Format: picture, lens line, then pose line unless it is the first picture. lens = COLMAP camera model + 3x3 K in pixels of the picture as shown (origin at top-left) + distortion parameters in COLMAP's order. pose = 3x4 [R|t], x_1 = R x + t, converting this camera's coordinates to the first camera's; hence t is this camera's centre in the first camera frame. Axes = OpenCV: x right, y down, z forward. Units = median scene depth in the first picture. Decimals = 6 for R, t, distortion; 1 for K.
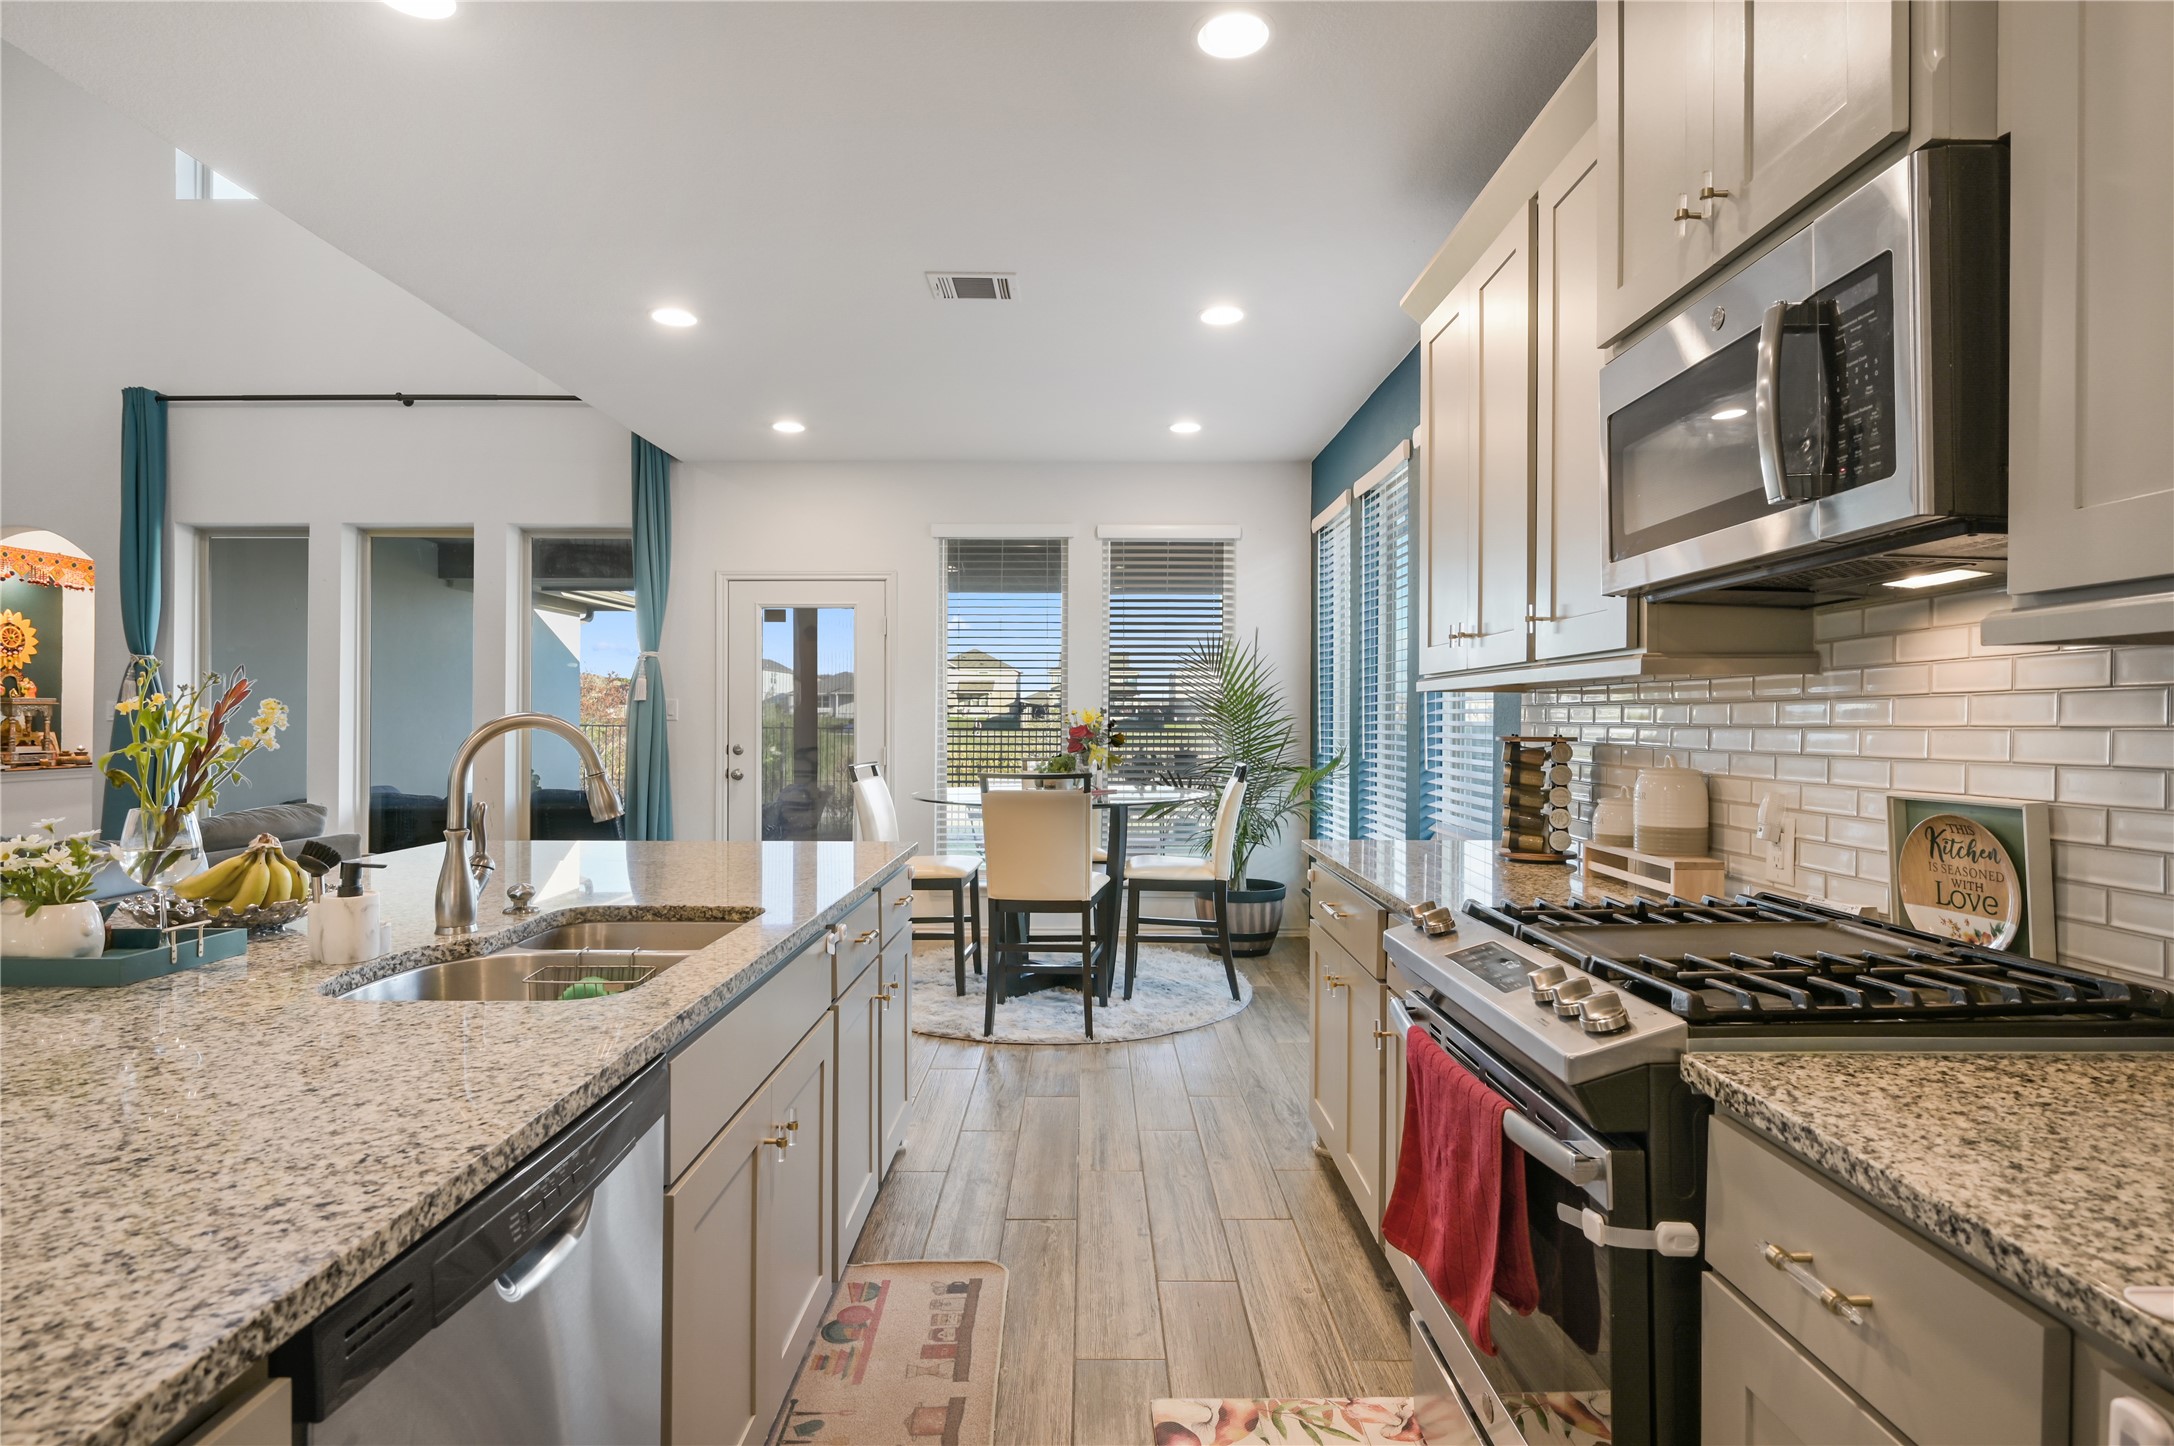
lens RADIAL K [[1119.4, 0, 1087.9], [0, 1119.4, 718.8], [0, 0, 1]] dist [0.003386, 0.000193]
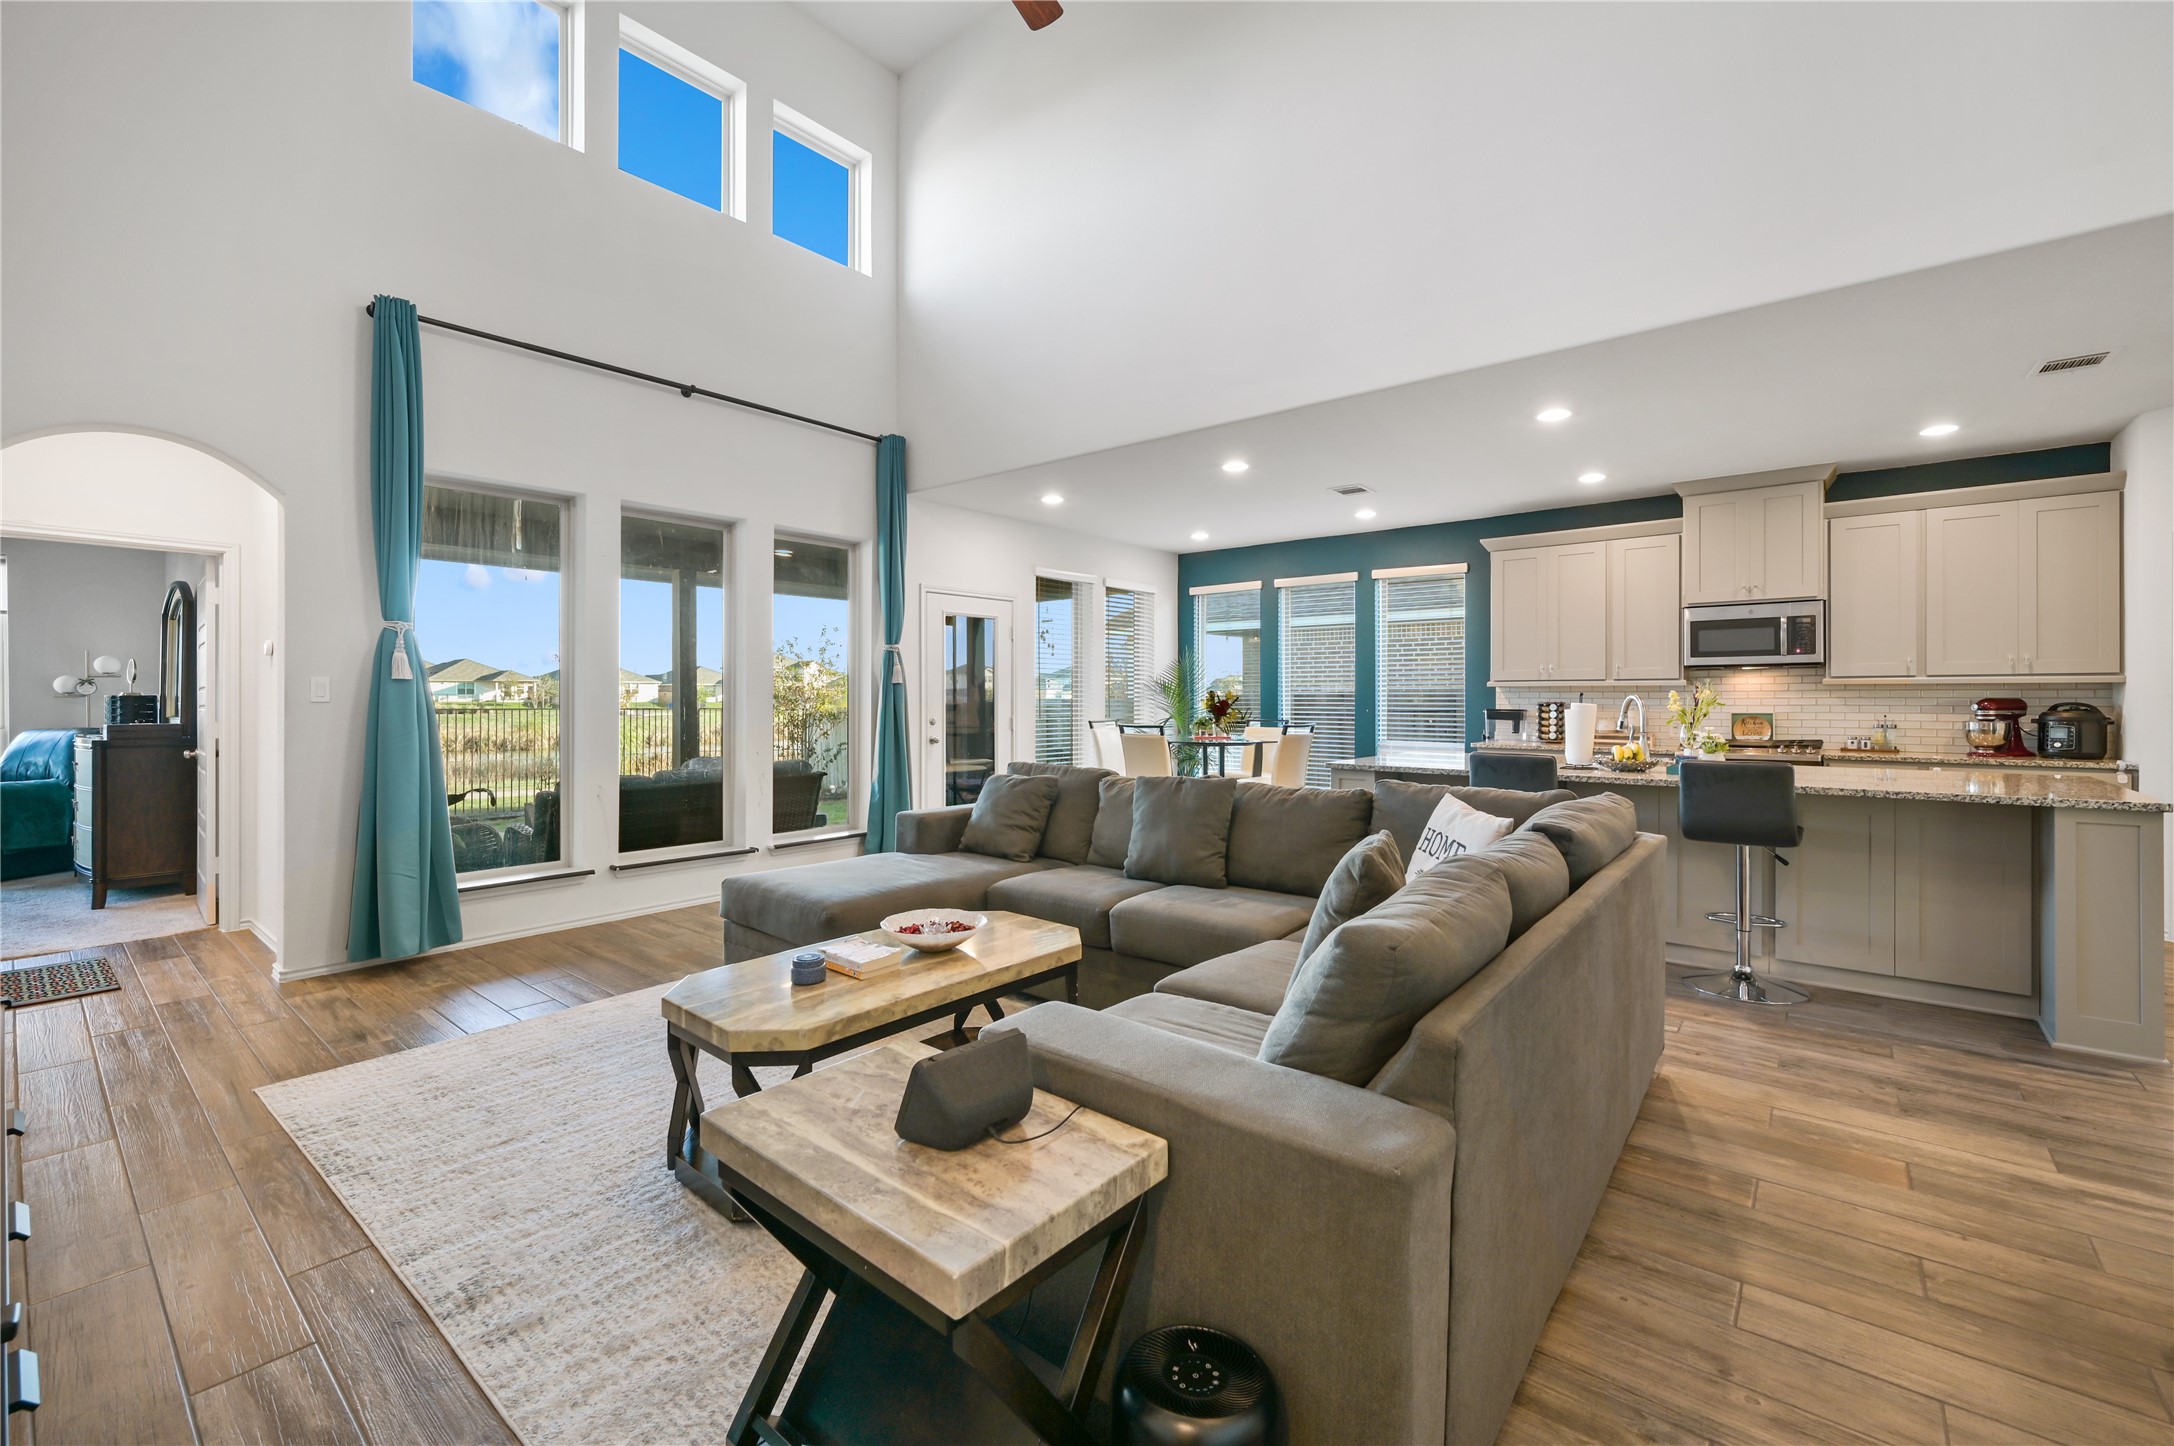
lens RADIAL K [[928.7, 0, 1095.9], [0, 928.7, 704.2], [0, 0, 1]] dist [0.011154, -0.000752]
pose [[0.628379, -0.010122, 0.777842, -4.324814], [0.002482, 0.999936, 0.011007, -0.017037], [-0.777904, -0.004986, 0.628364, 0.690713]]
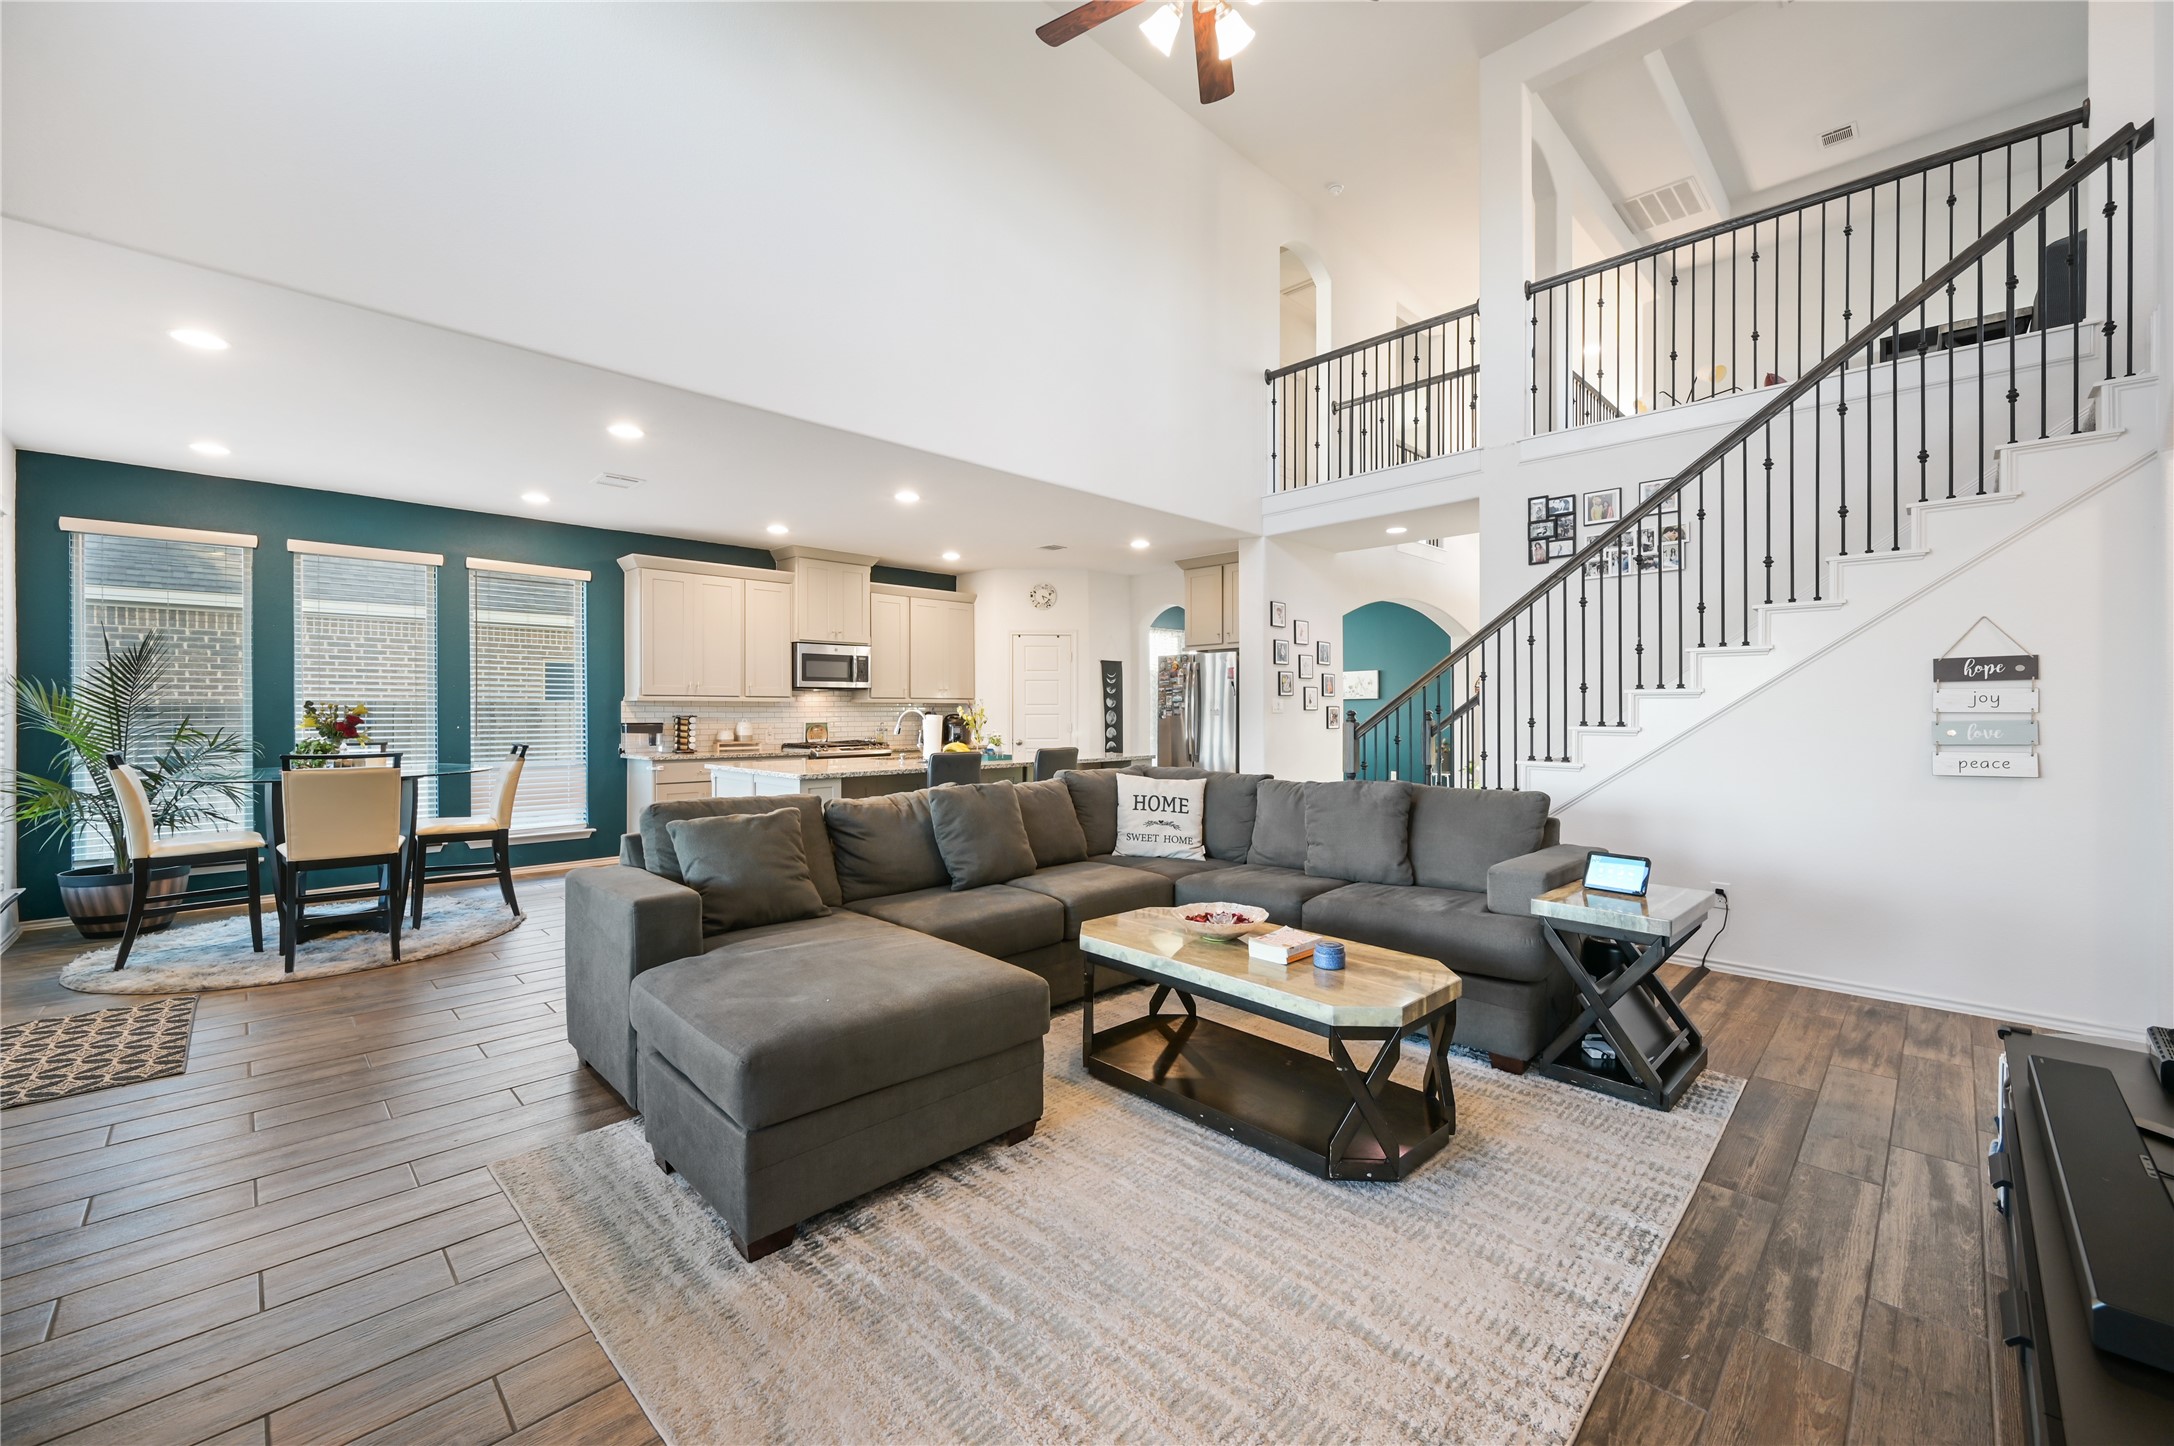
lens RADIAL K [[865.4, 0, 1095.3], [0, 865.4, 716.5], [0, 0, 1]] dist [0.010705, -0.000777]
pose [[-0.707470, -0.006491, 0.706713, -4.208770], [-0.002115, 0.999973, 0.007067, -0.004453], [-0.706740, 0.003505, -0.707465, 3.610076]]
